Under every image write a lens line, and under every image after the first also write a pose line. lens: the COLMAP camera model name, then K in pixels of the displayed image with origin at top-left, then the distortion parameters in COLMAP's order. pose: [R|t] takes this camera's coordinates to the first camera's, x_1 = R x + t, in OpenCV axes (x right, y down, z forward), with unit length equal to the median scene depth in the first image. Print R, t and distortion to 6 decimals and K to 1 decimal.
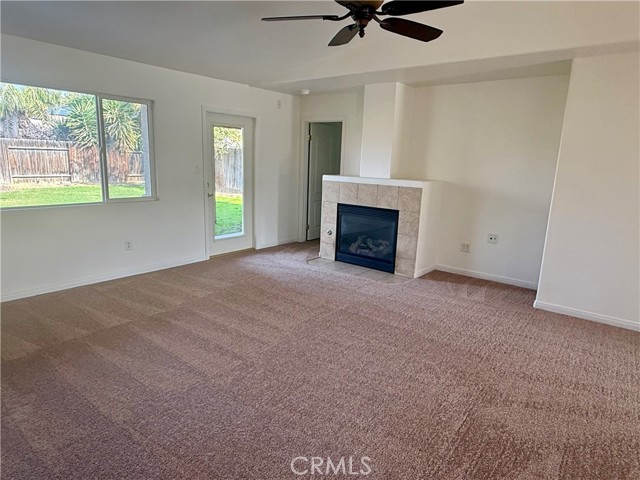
lens RADIAL K [[395.2, 0, 320.0], [0, 395.2, 240.0], [0, 0, 1]] dist [0.001939, 0.000666]
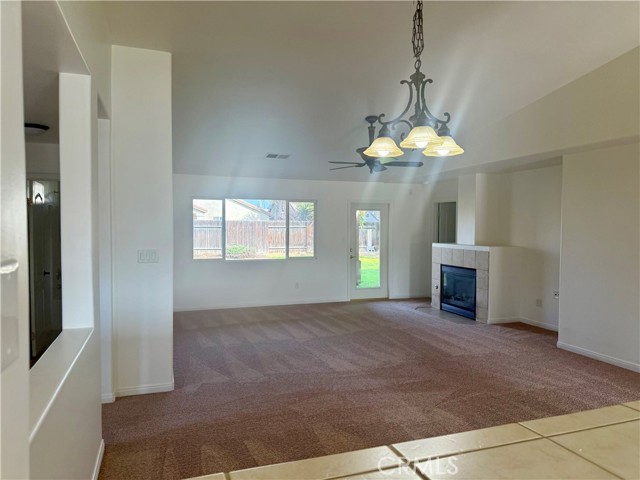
lens RADIAL K [[444.9, 0, 320.0], [0, 444.9, 240.0], [0, 0, 1]] dist [0.004499, 0.001606]
pose [[0.841180, -0.013127, -0.540596, 0.531687], [-0.085017, 0.984062, -0.156184, 0.096566], [0.534030, 0.177339, 0.826657, -0.462360]]
